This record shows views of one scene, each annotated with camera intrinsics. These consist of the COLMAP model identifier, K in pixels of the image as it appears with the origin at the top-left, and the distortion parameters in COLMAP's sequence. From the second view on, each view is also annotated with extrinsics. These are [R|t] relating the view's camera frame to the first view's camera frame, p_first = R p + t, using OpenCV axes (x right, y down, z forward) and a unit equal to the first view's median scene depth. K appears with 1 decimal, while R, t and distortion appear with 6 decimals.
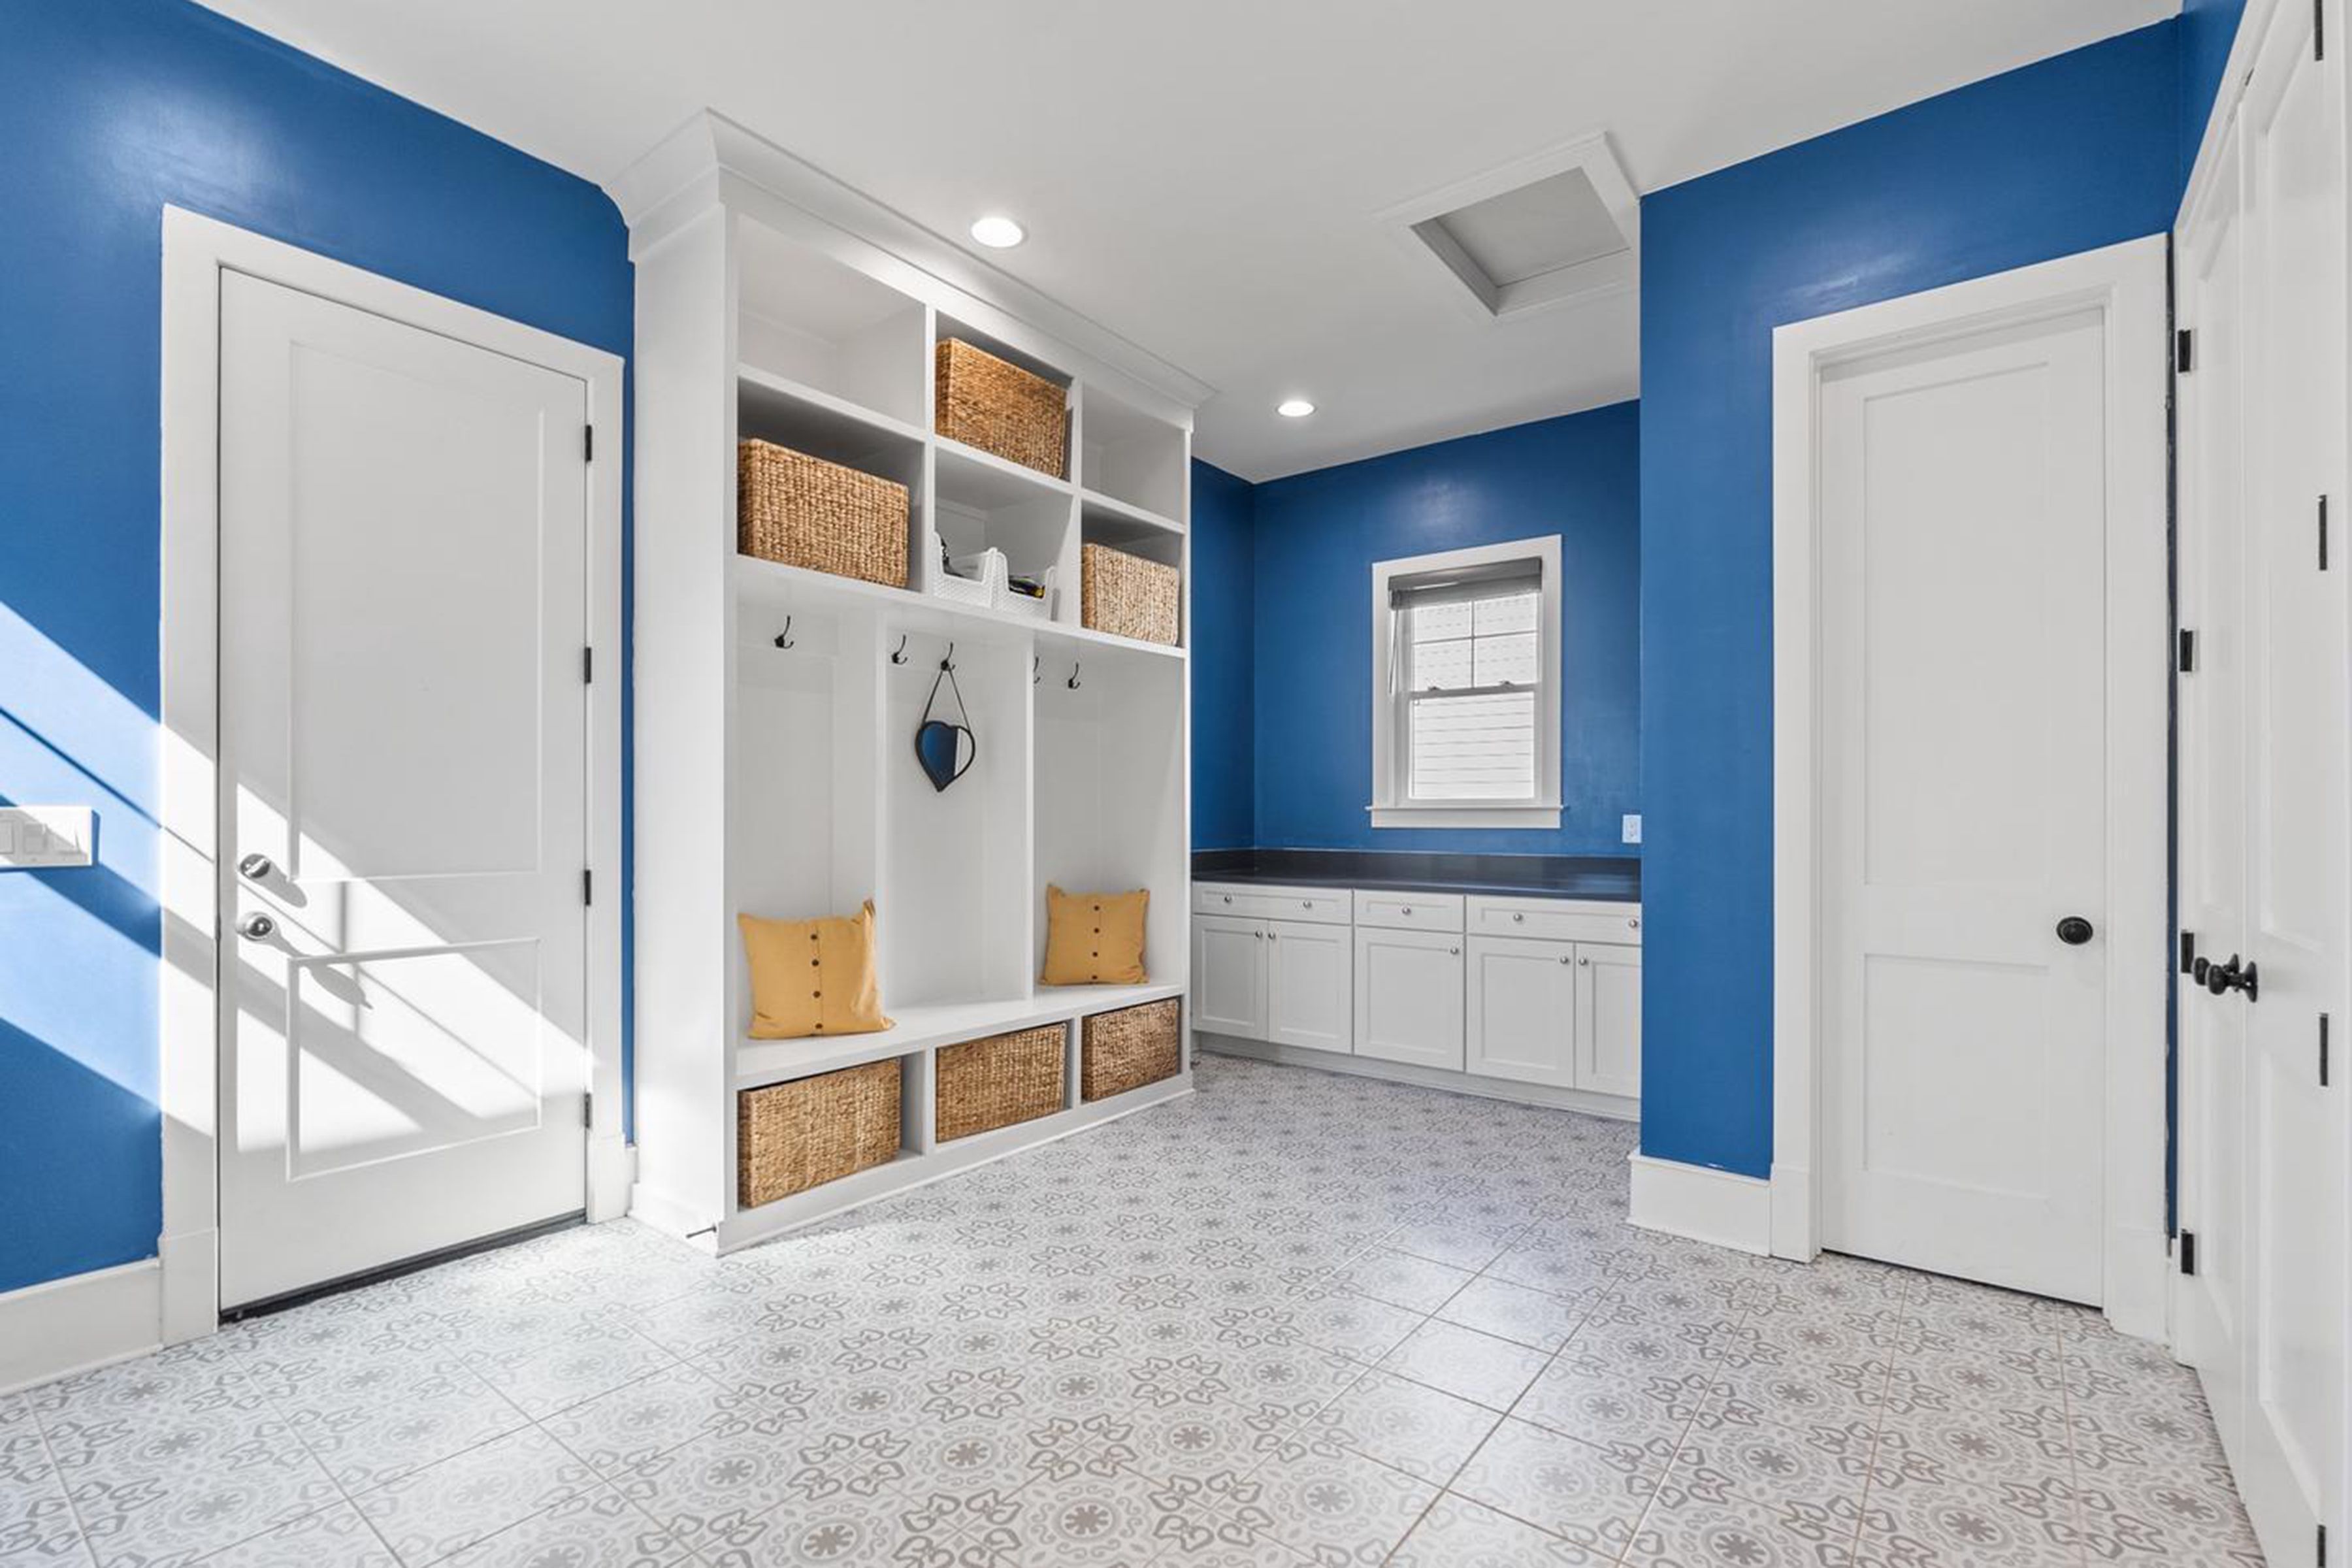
lens RADIAL K [[1073.7, 0, 1179.6], [0, 1073.7, 825.6], [0, 0, 1]] dist [-0.001921, 0.000474]
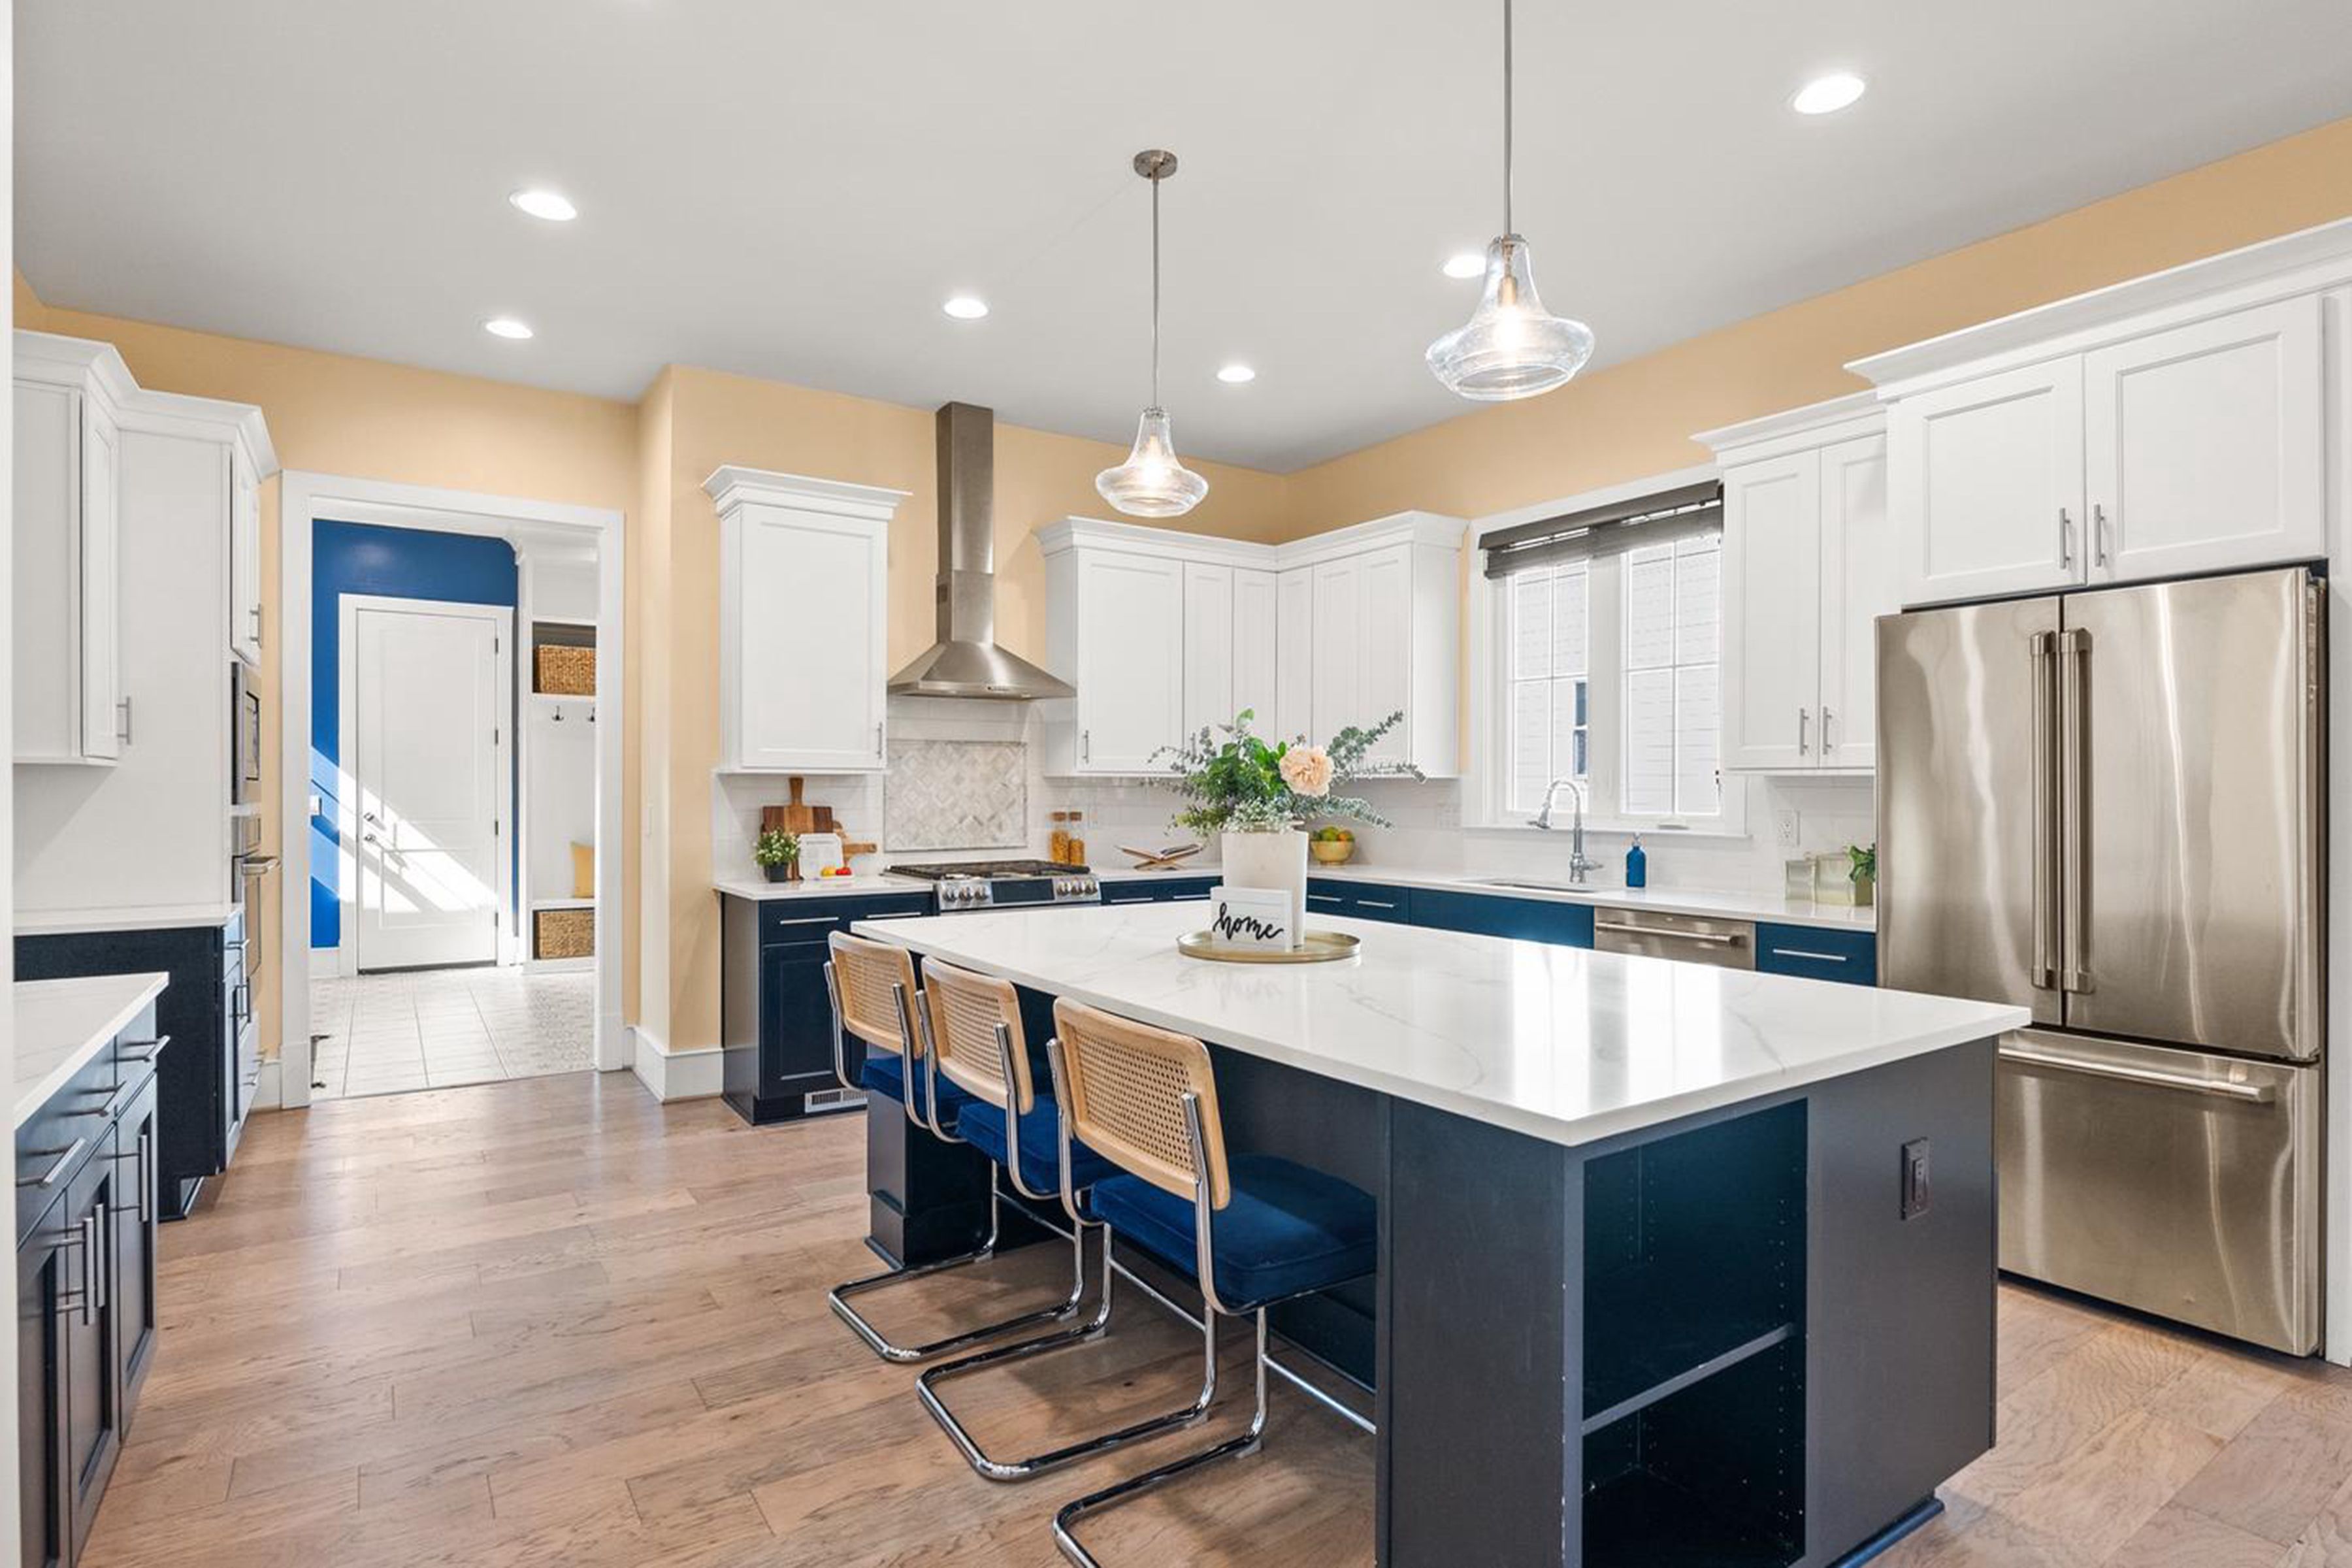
lens RADIAL K [[1176.4, 0, 1160.8], [0, 1176.4, 803.9], [0, 0, 1]] dist [0.004656, 0.000955]
pose [[0.942965, 0.004514, -0.332860, 2.129071], [-0.003194, 0.999985, 0.004514, -0.016710], [0.332875, -0.003194, 0.942965, -1.235618]]
